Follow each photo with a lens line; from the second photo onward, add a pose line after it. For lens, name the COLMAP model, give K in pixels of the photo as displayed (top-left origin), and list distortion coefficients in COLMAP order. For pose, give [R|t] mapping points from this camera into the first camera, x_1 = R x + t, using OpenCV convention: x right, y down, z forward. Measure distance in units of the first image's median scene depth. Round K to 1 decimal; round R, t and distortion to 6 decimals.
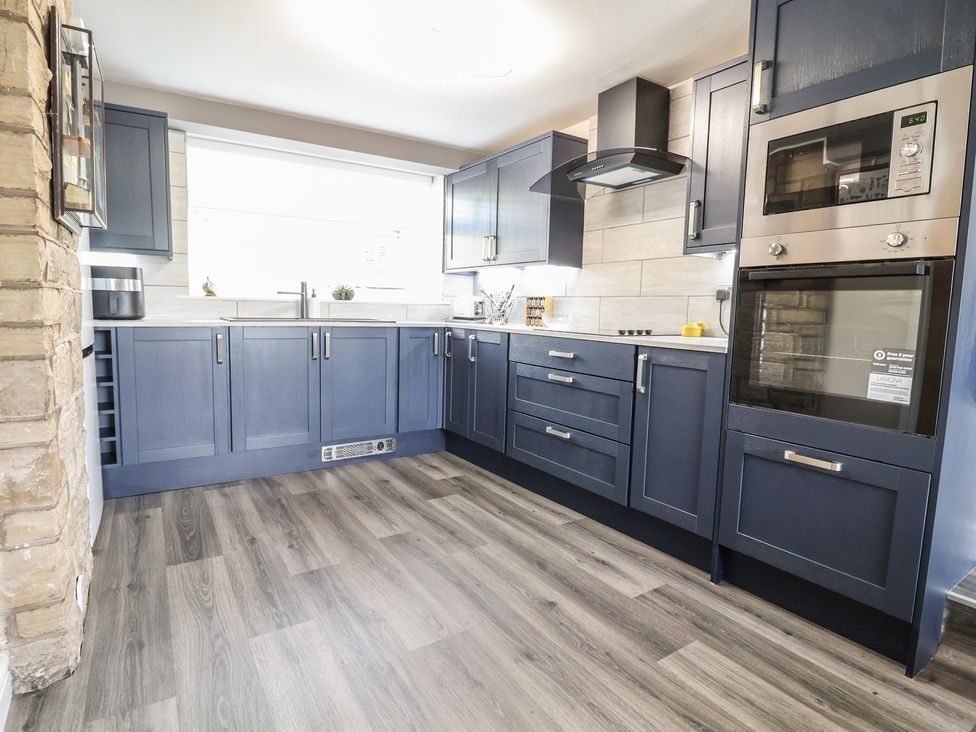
lens RADIAL K [[517.7, 0, 478.3], [0, 517.7, 362.0], [0, 0, 1]] dist [0.002729, -0.014943]
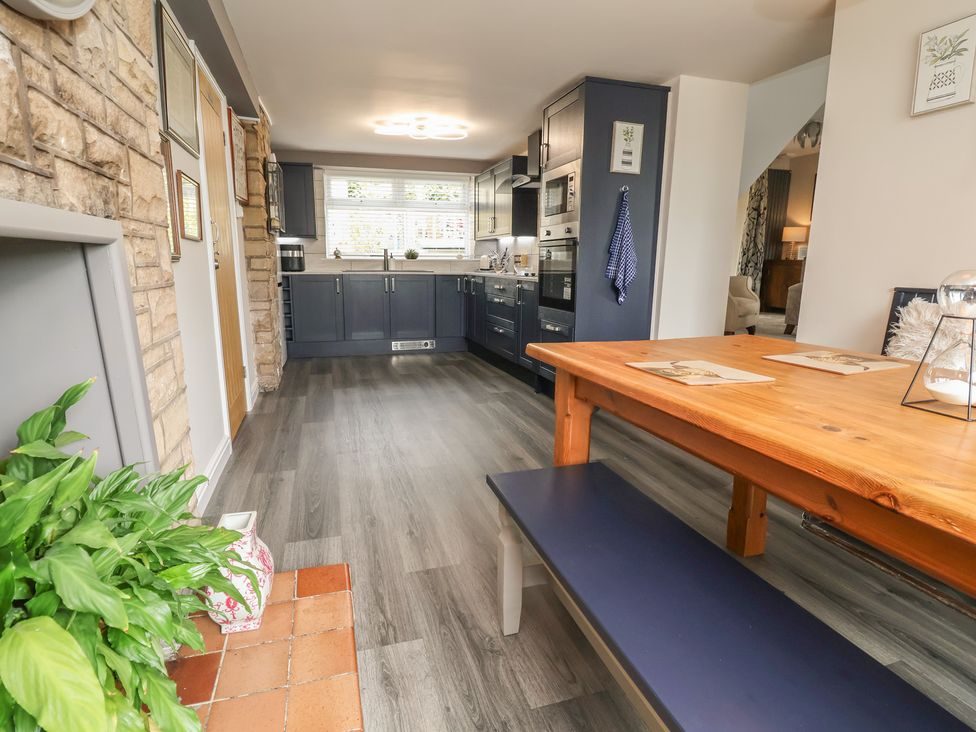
lens RADIAL K [[517.7, 0, 478.3], [0, 517.7, 362.0], [0, 0, 1]] dist [0.002729, -0.014943]
pose [[0.959643, 0.036833, -0.278797, 0.557879], [-0.014169, 0.996459, 0.082876, 0.090286], [0.280863, -0.075581, 0.956767, -0.734372]]
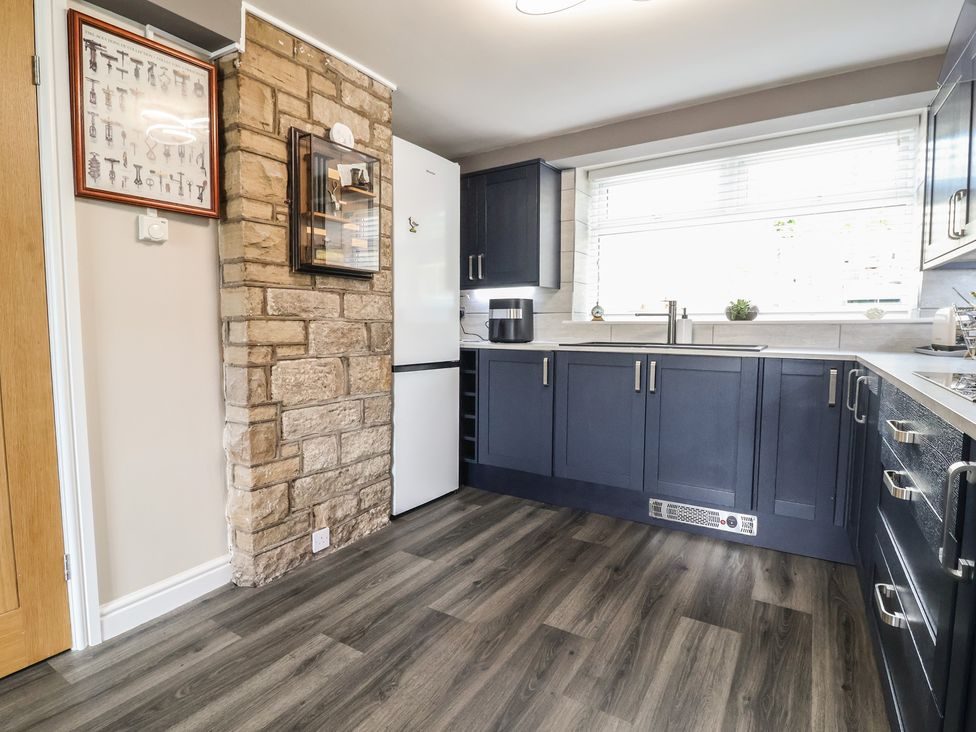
lens RADIAL K [[517.7, 0, 478.3], [0, 517.7, 362.0], [0, 0, 1]] dist [0.002729, -0.014943]
pose [[0.415679, 0.044490, -0.908422, 0.370419], [-0.085626, 0.996281, 0.009611, -0.043193], [0.905472, 0.073790, 0.417943, 0.440291]]
